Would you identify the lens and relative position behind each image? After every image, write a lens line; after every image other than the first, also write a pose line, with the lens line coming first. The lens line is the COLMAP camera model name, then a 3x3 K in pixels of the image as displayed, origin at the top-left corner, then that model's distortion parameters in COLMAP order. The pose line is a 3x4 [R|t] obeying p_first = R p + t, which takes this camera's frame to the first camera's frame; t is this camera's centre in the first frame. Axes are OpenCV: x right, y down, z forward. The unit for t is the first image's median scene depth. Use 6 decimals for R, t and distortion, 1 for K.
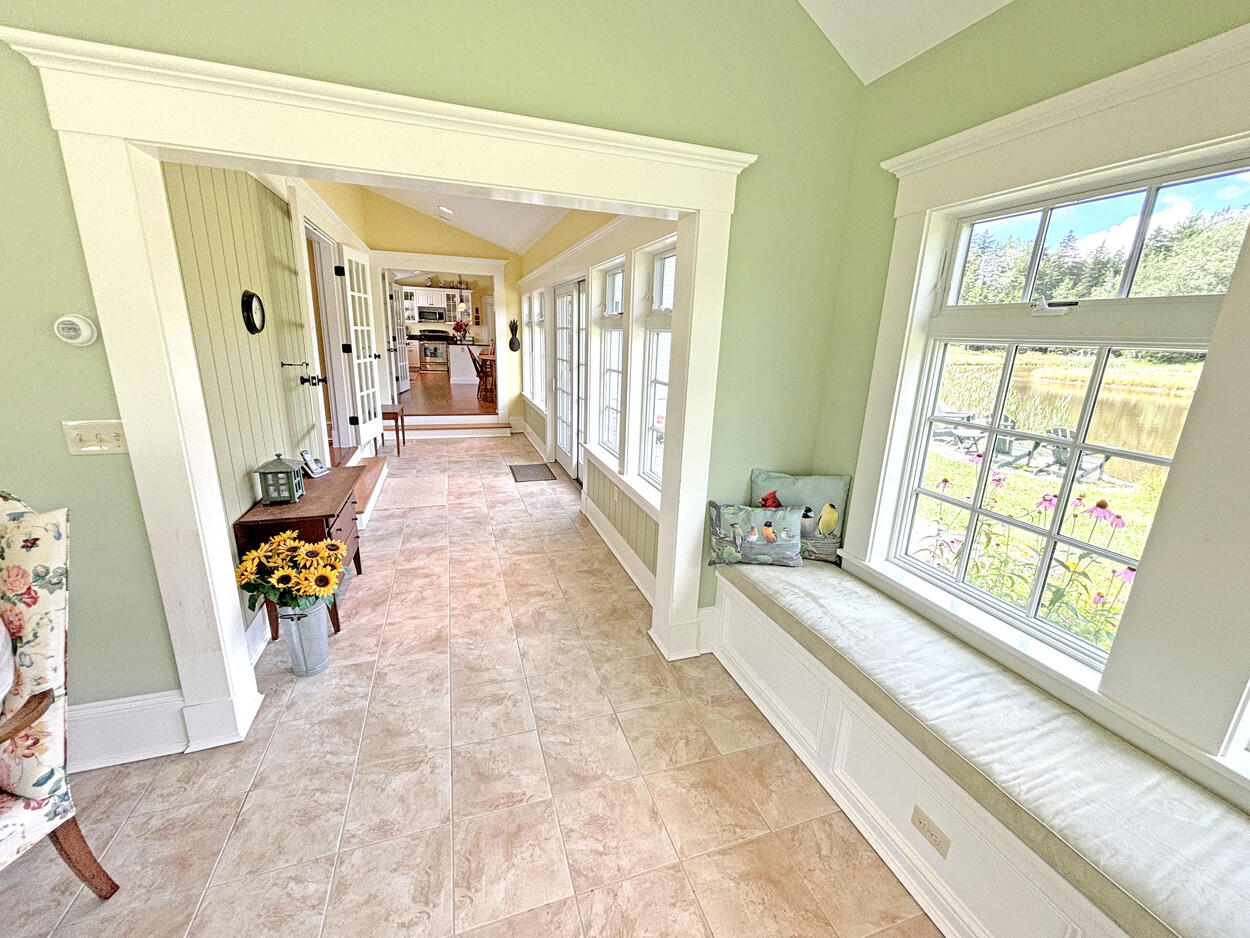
lens RADIAL K [[505.0, 0, 629.3], [0, 505.0, 468.2], [0, 0, 1]] dist [0.002912, 0.000050]
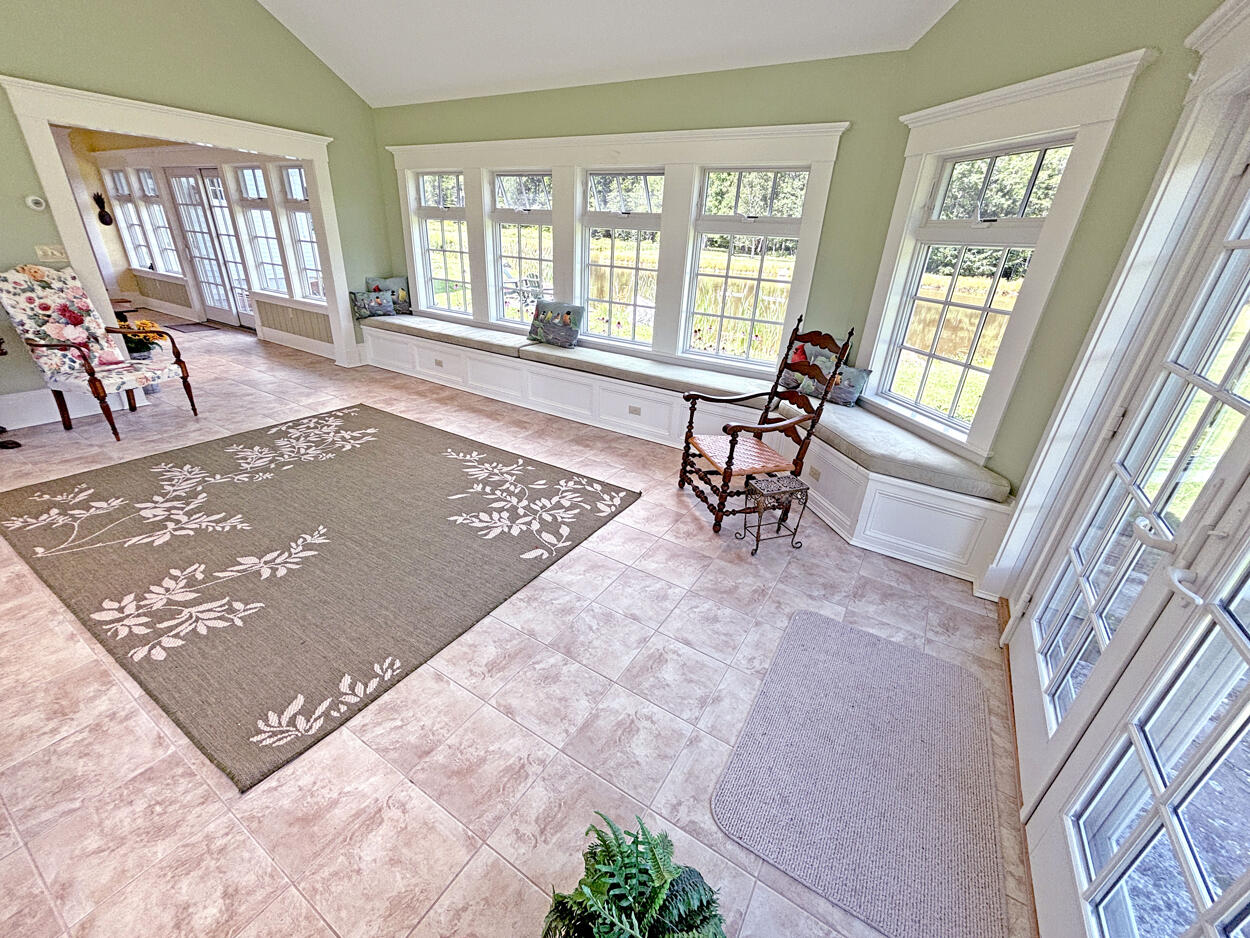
lens RADIAL K [[505.0, 0, 617.6], [0, 505.0, 464.8], [0, 0, 1]] dist [0.002912, 0.000050]
pose [[0.786965, -0.253583, 0.562478, -0.386370], [0.136005, 0.960509, 0.242743, 0.437759], [-0.601821, -0.114531, 0.790376, -1.696443]]
